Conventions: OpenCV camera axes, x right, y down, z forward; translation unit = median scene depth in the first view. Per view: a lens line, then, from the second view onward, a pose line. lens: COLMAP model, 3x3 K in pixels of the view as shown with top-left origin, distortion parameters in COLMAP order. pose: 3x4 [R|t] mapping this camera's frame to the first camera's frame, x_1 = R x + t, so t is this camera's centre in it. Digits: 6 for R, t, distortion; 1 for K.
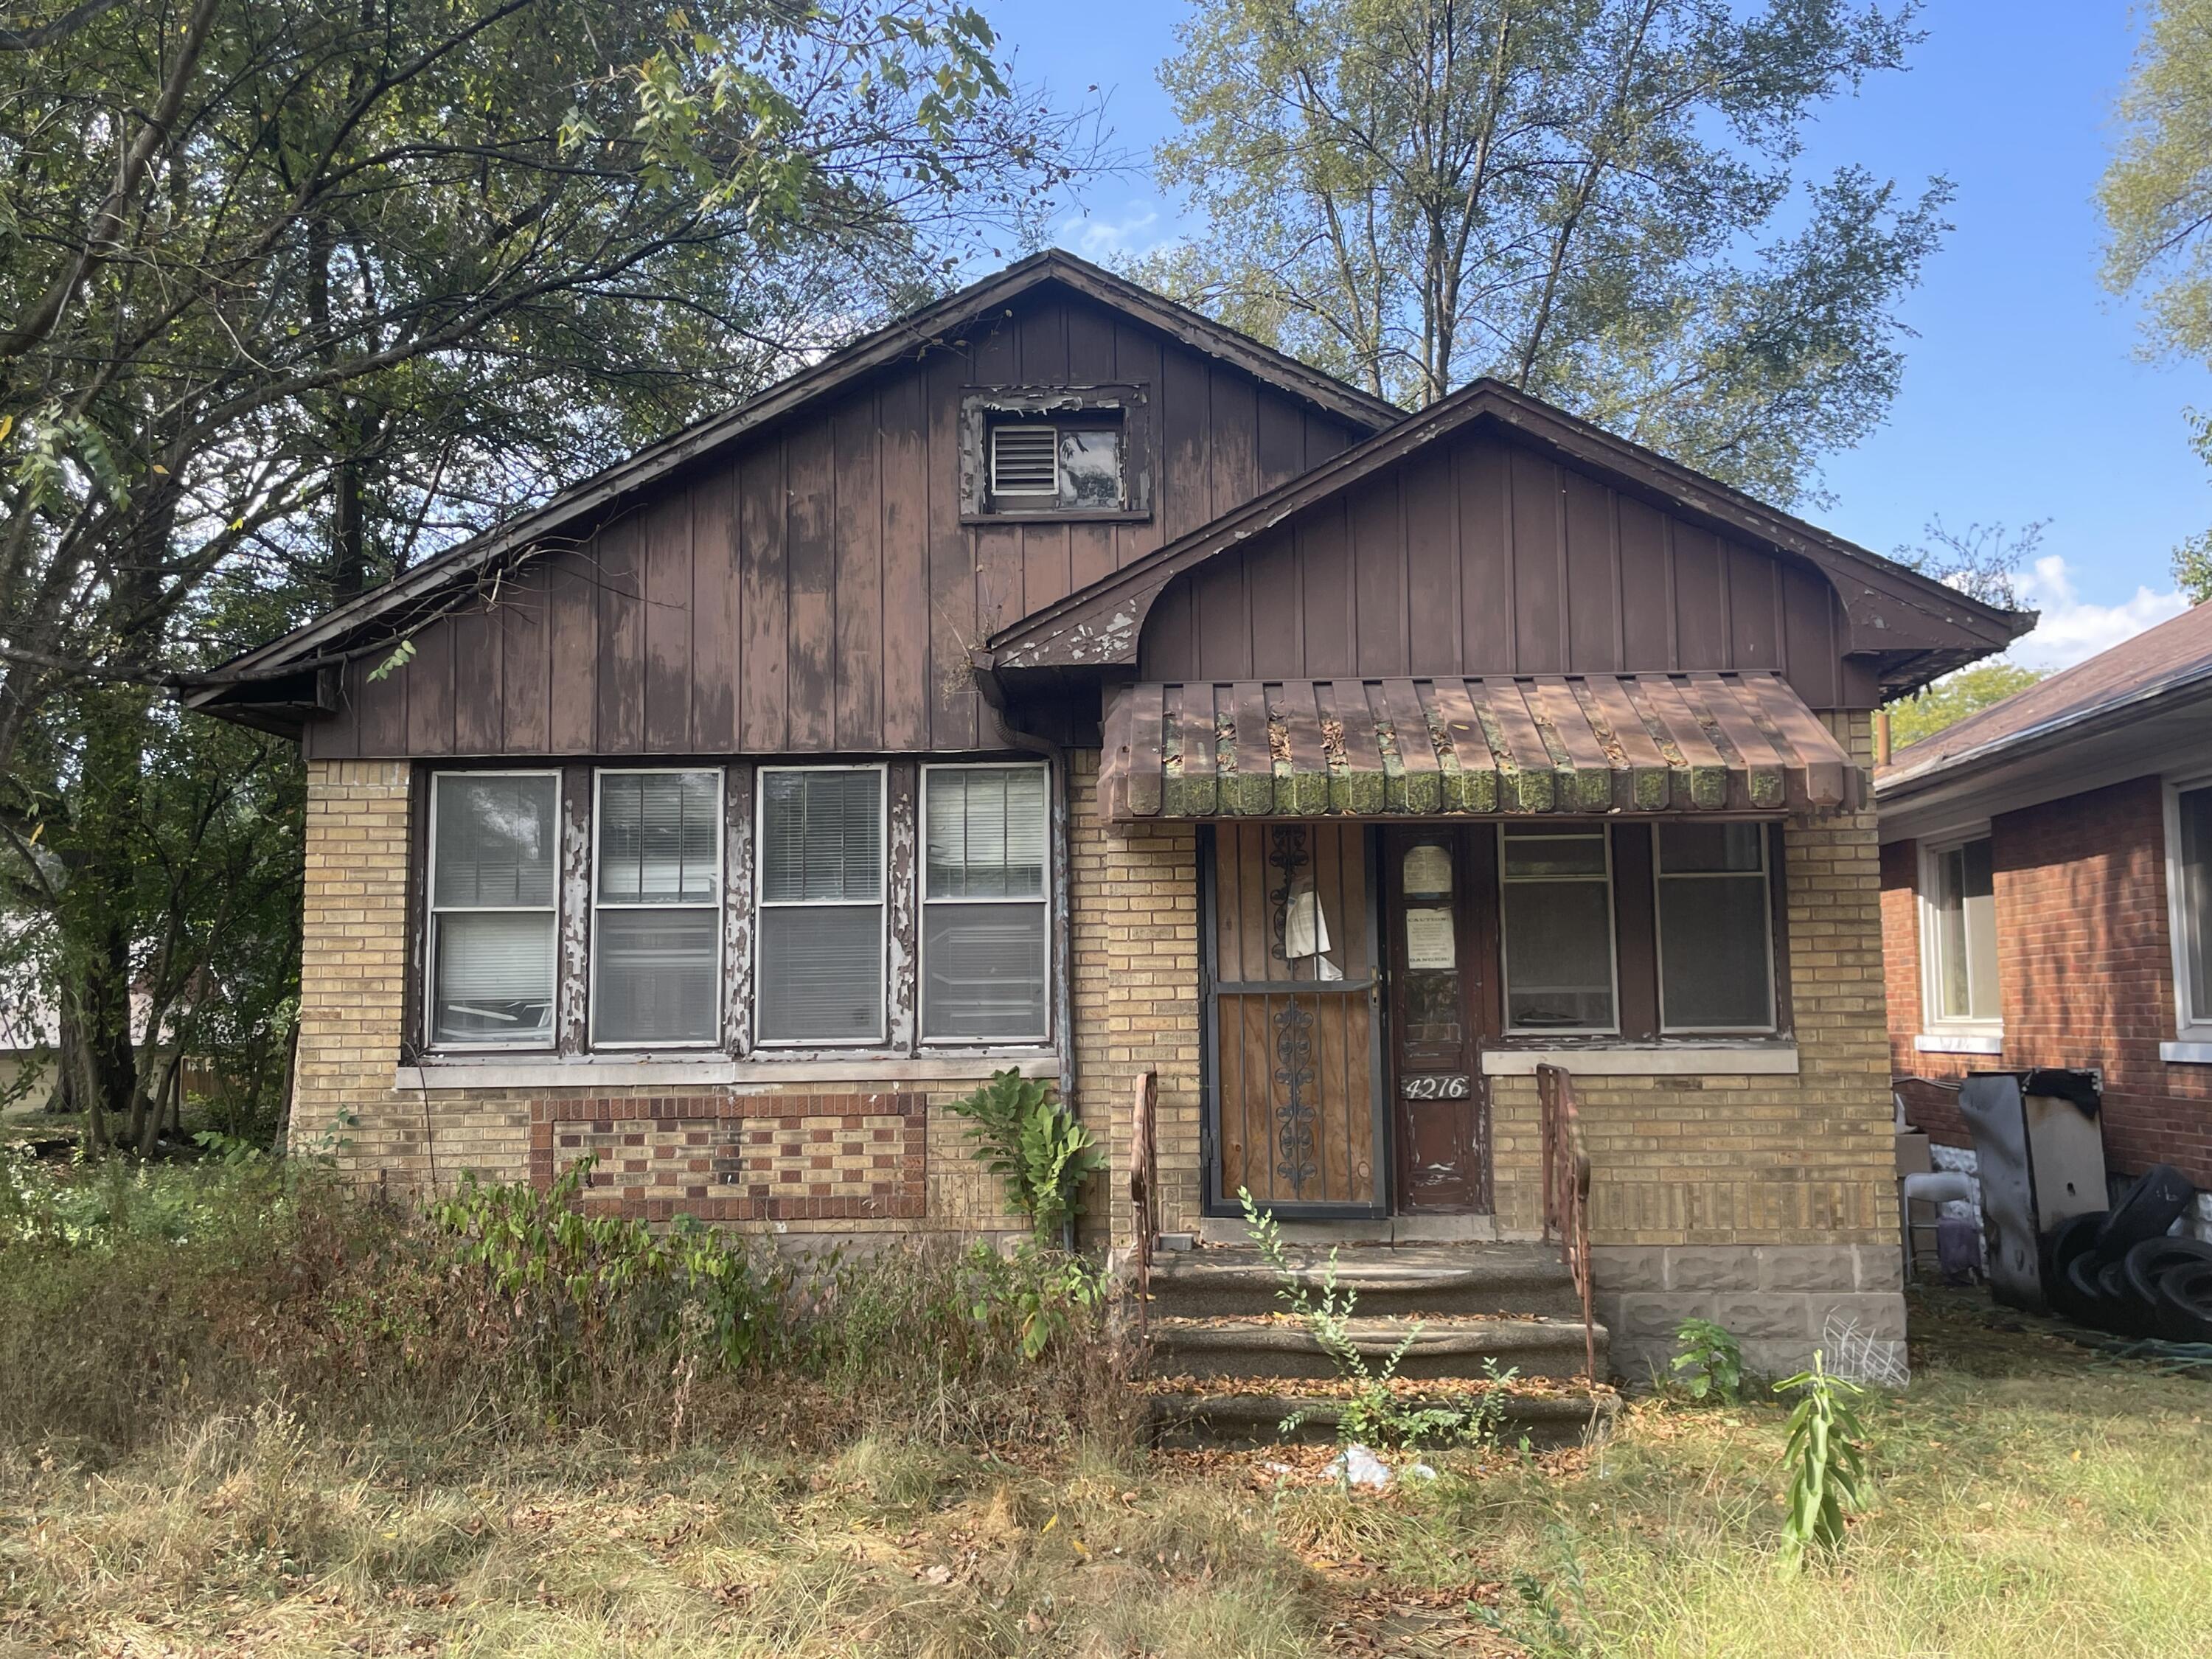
lens RADIAL K [[2065.5, 0, 1106.0], [0, 2065.5, 829.5], [0, 0, 1]] dist [0.143091, -0.489956]
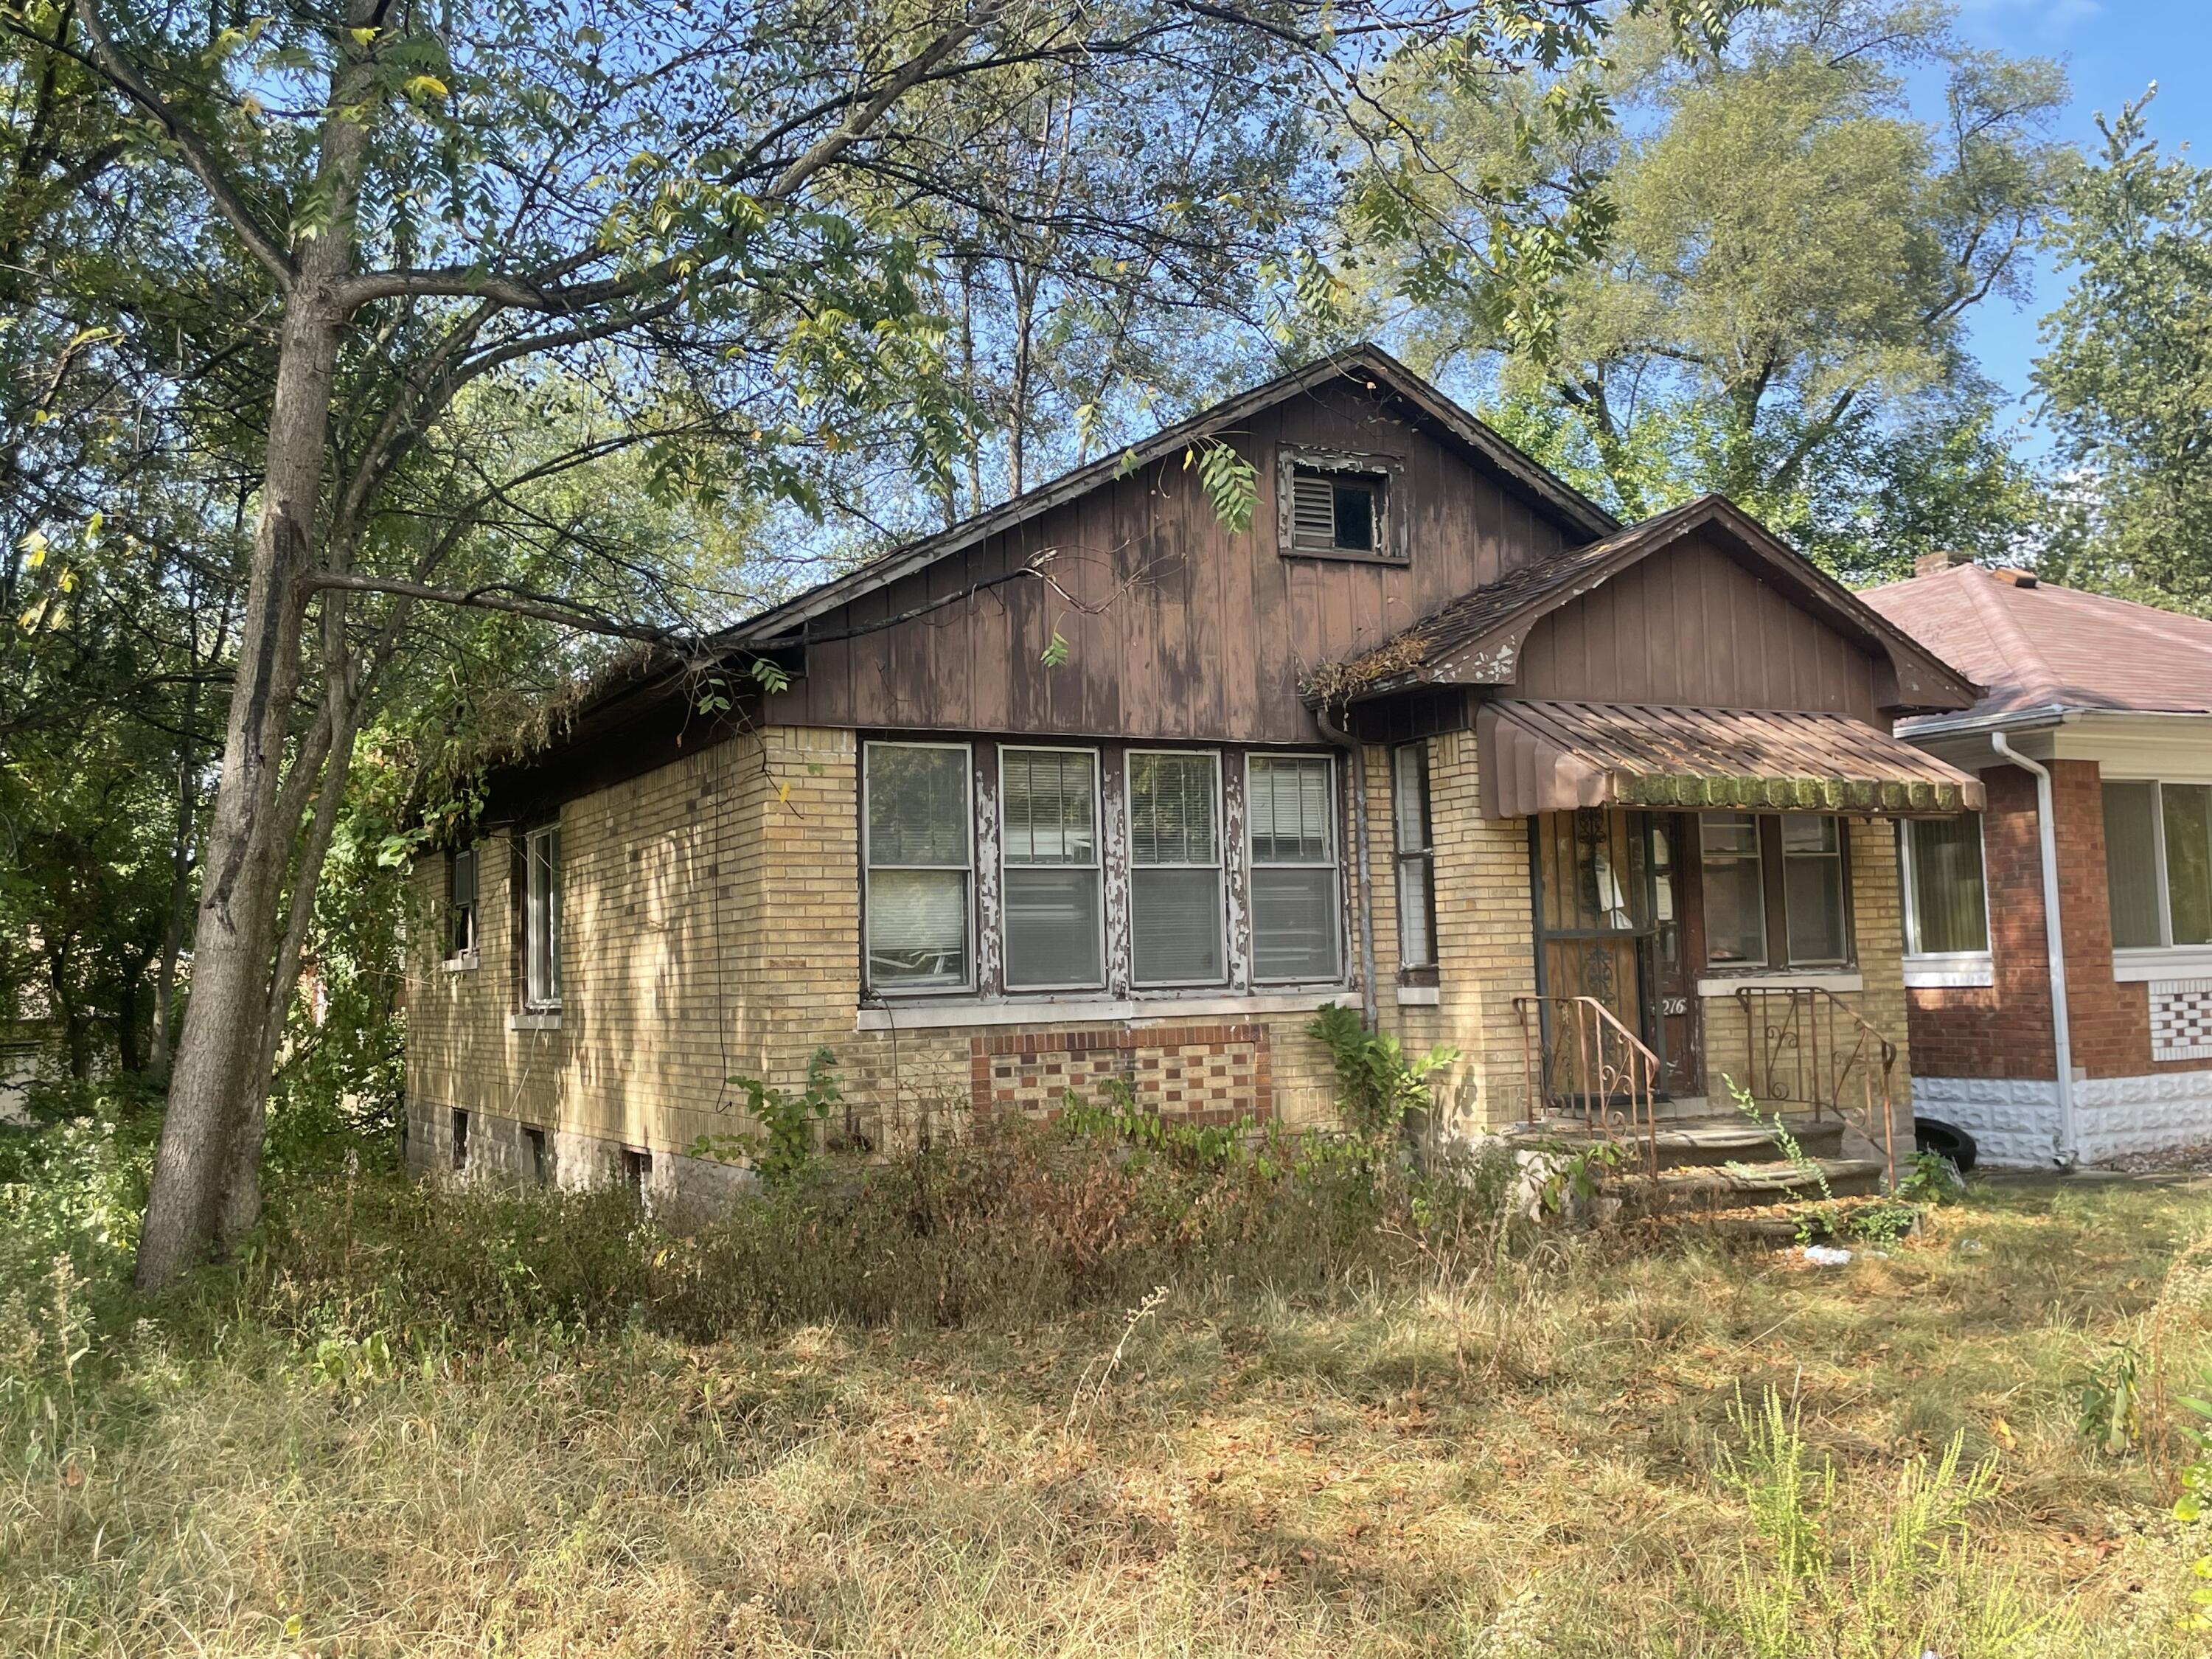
lens RADIAL K [[2065.5, 0, 1106.0], [0, 2065.5, 829.5], [0, 0, 1]] dist [0.143091, -0.489956]
pose [[0.867455, 0.022370, 0.497013, -0.767856], [-0.027284, 0.999624, 0.002627, 0.012673], [-0.496767, -0.015840, 0.867739, -0.004875]]
